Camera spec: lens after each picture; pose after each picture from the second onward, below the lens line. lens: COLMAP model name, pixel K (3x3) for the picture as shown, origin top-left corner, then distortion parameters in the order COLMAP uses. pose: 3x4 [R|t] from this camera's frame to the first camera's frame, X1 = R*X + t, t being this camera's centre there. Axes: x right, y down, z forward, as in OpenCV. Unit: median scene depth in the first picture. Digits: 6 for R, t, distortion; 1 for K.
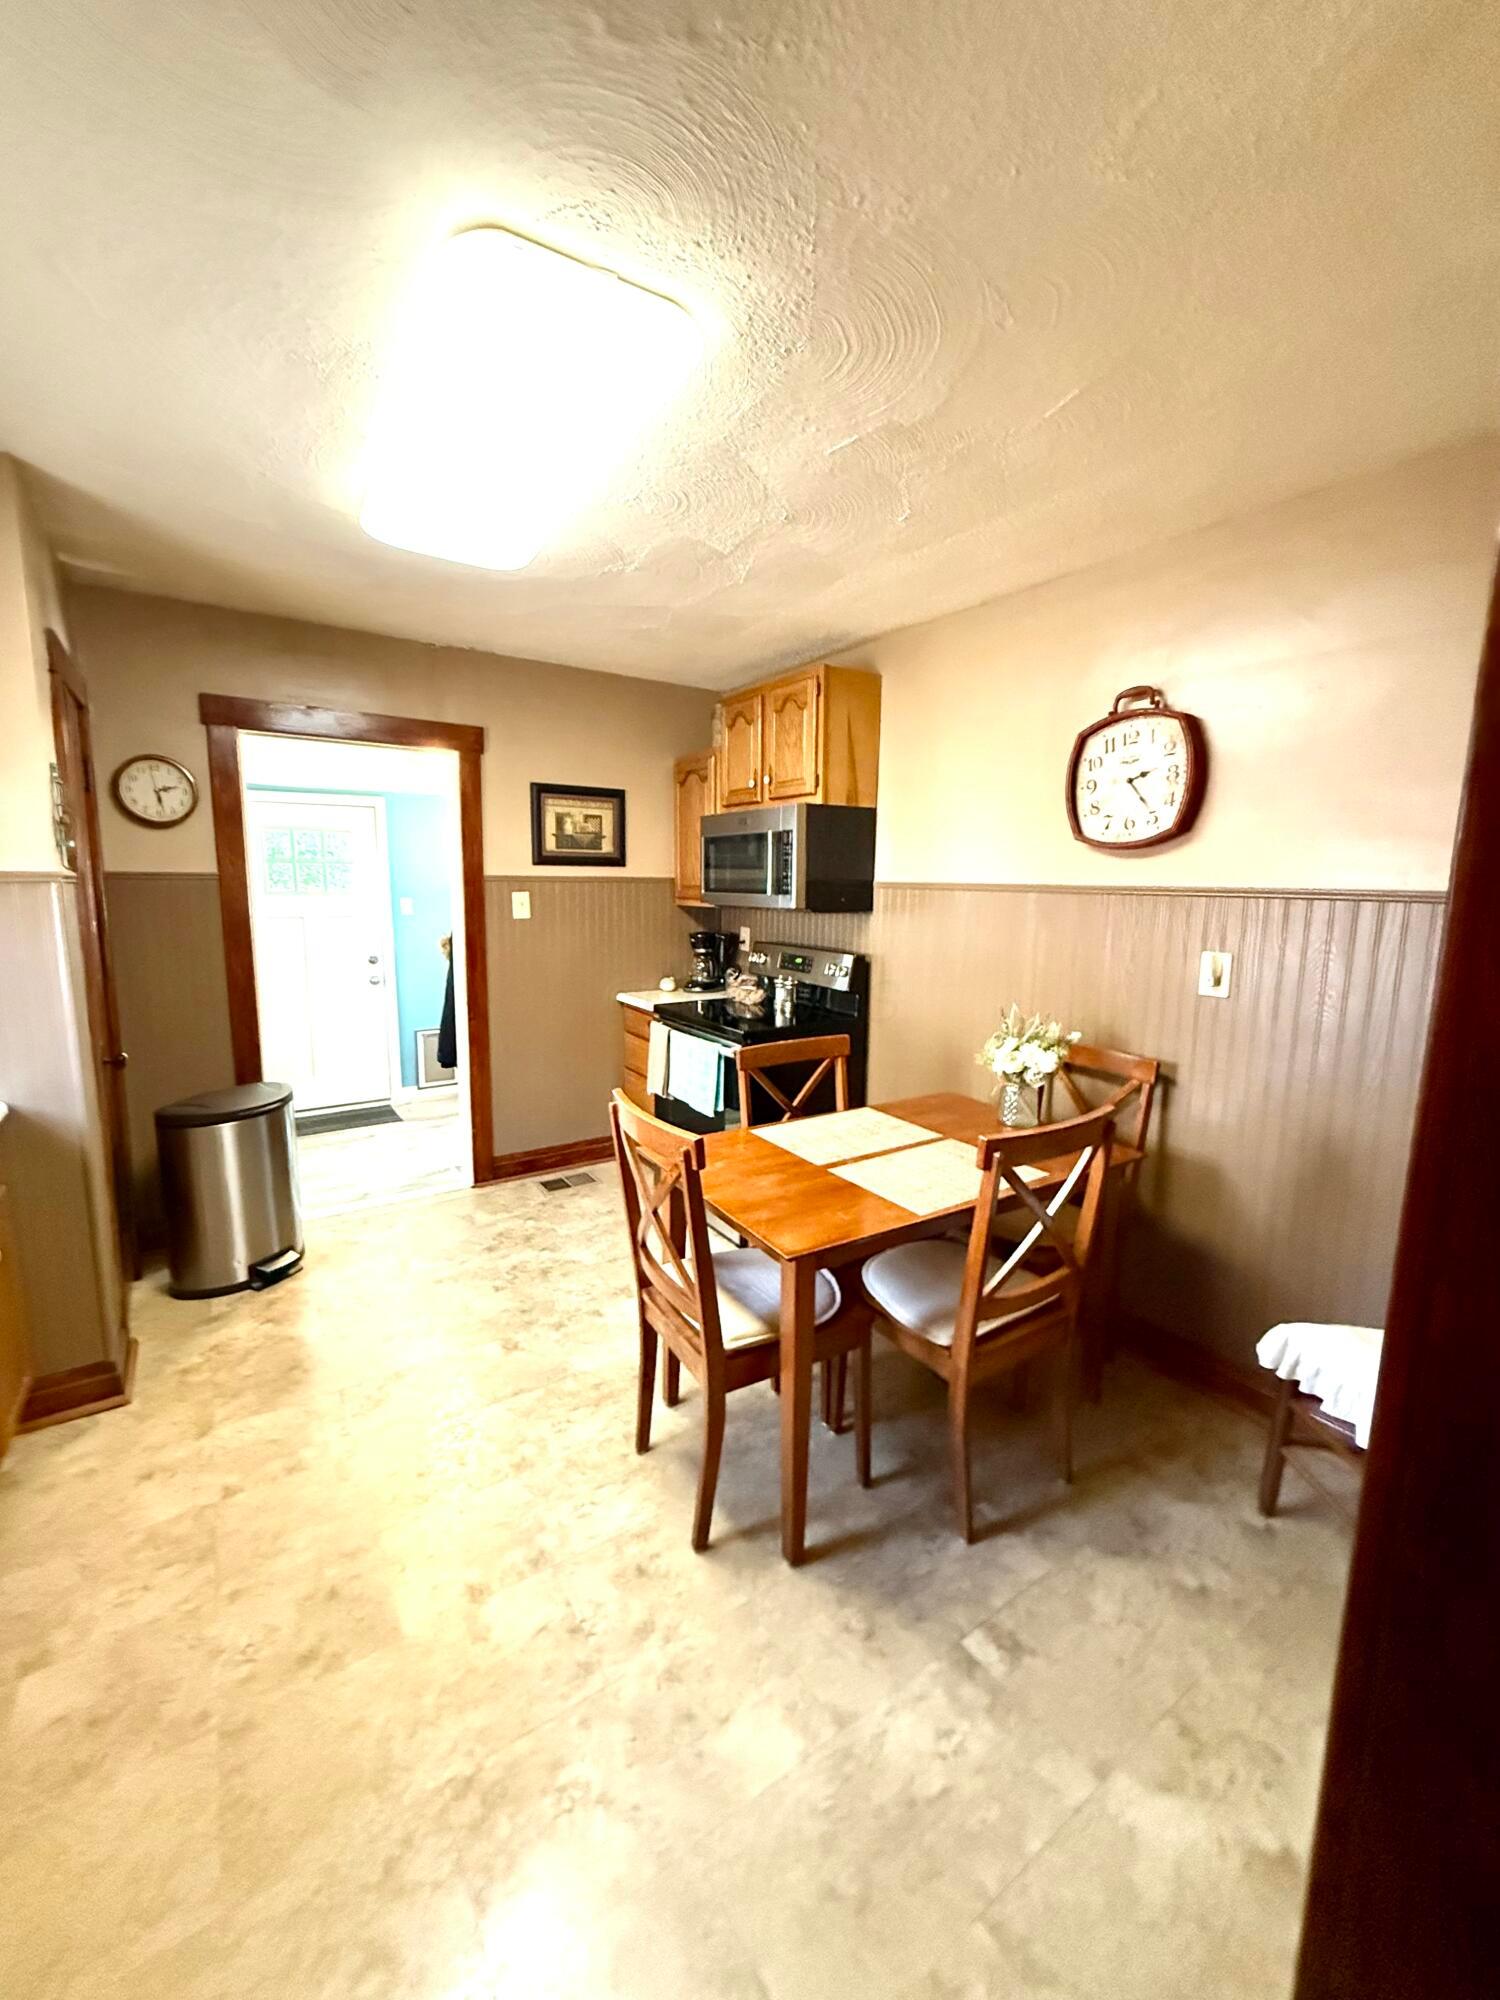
lens RADIAL K [[790.6, 0, 746.1], [0, 790.6, 994.1], [0, 0, 1]] dist [-0.000485, 0.000076]
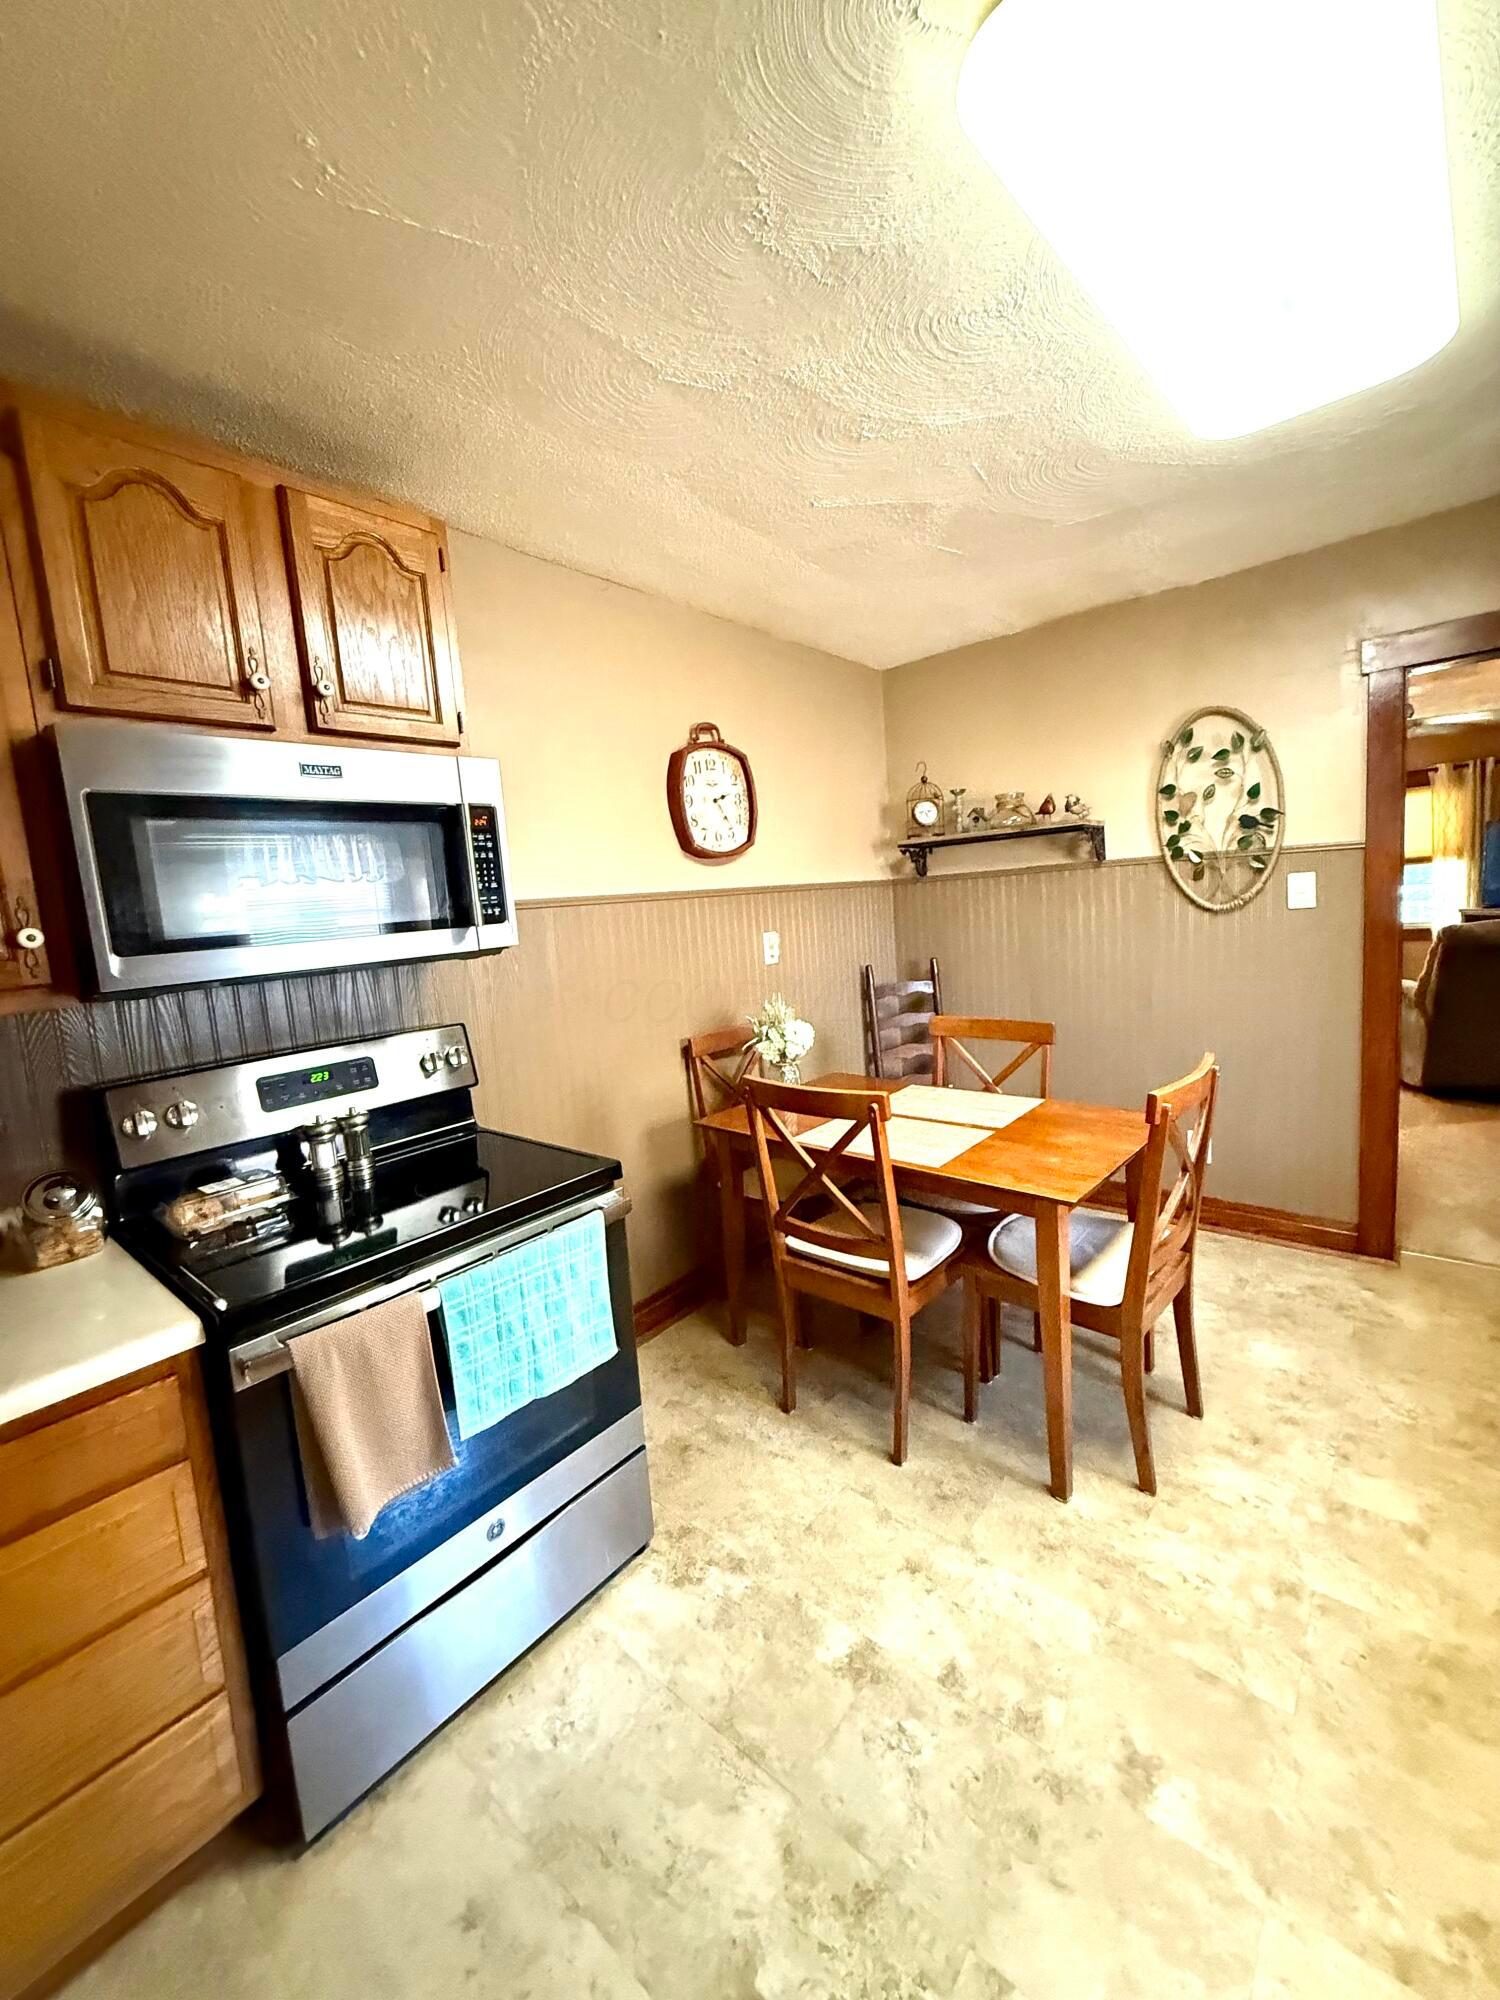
lens RADIAL K [[790.6, 0, 746.1], [0, 790.6, 994.1], [0, 0, 1]] dist [-0.000485, 0.000076]
pose [[-0.264094, -0.110005, 0.958203, -0.630961], [0.215665, 0.961585, 0.169833, -0.163266], [-0.940076, 0.251503, -0.230225, 1.172503]]
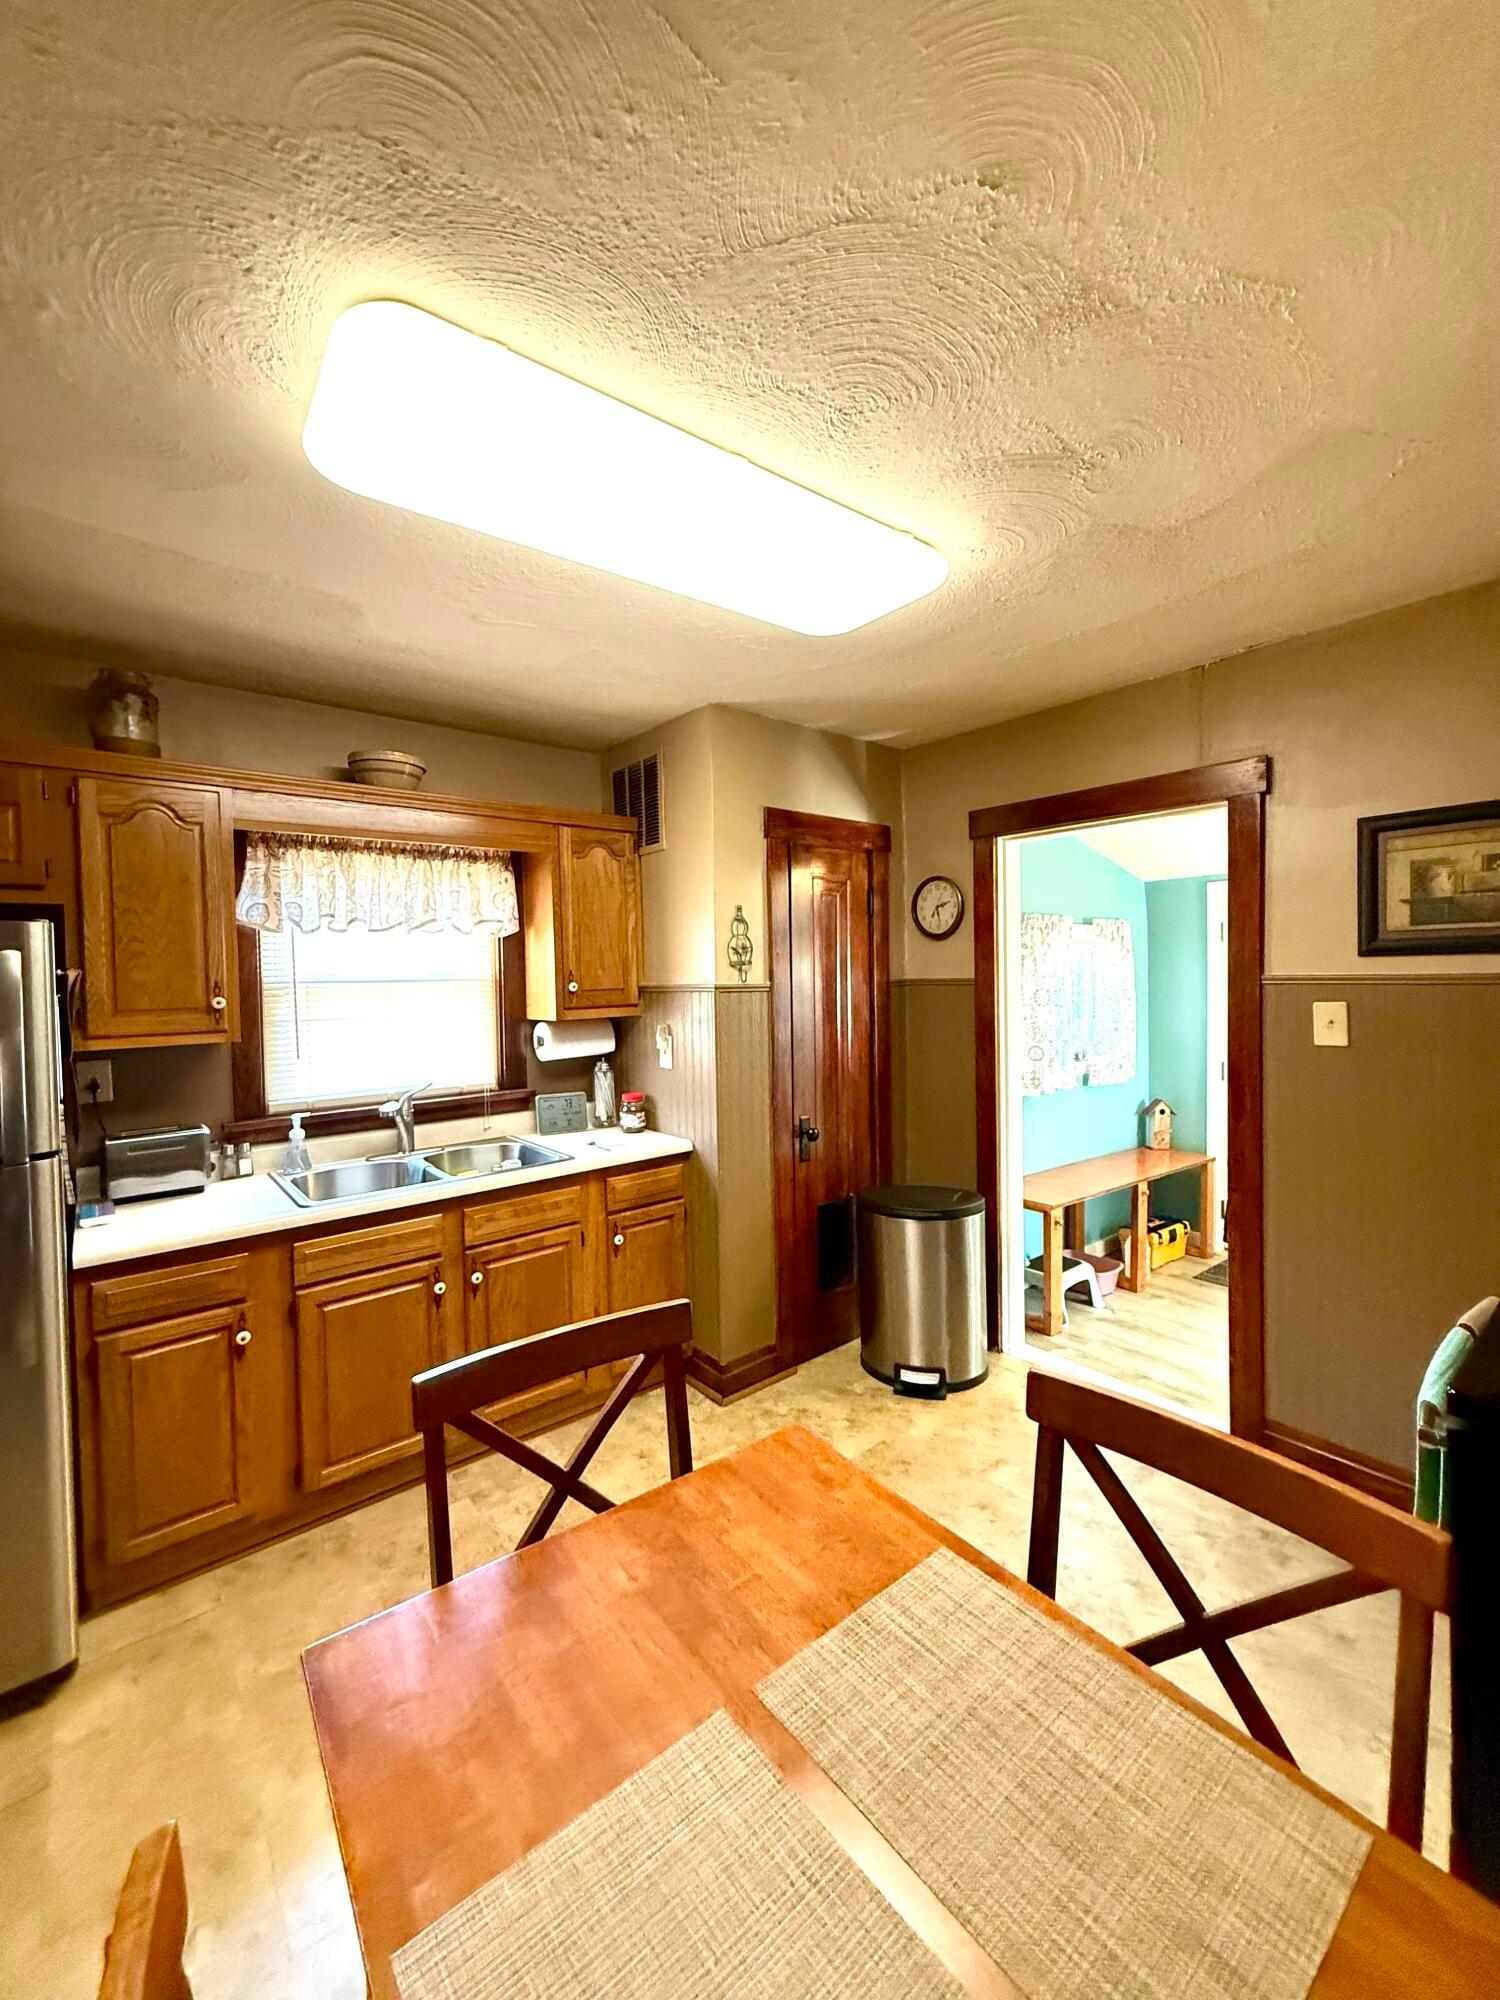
lens RADIAL K [[790.6, 0, 746.1], [0, 790.6, 994.1], [0, 0, 1]] dist [-0.000485, 0.000076]
pose [[0.094724, 0.008754, -0.995465, 0.384755], [-0.131305, 0.991335, -0.003776, -0.104515], [0.986806, 0.131067, 0.095052, 0.708937]]
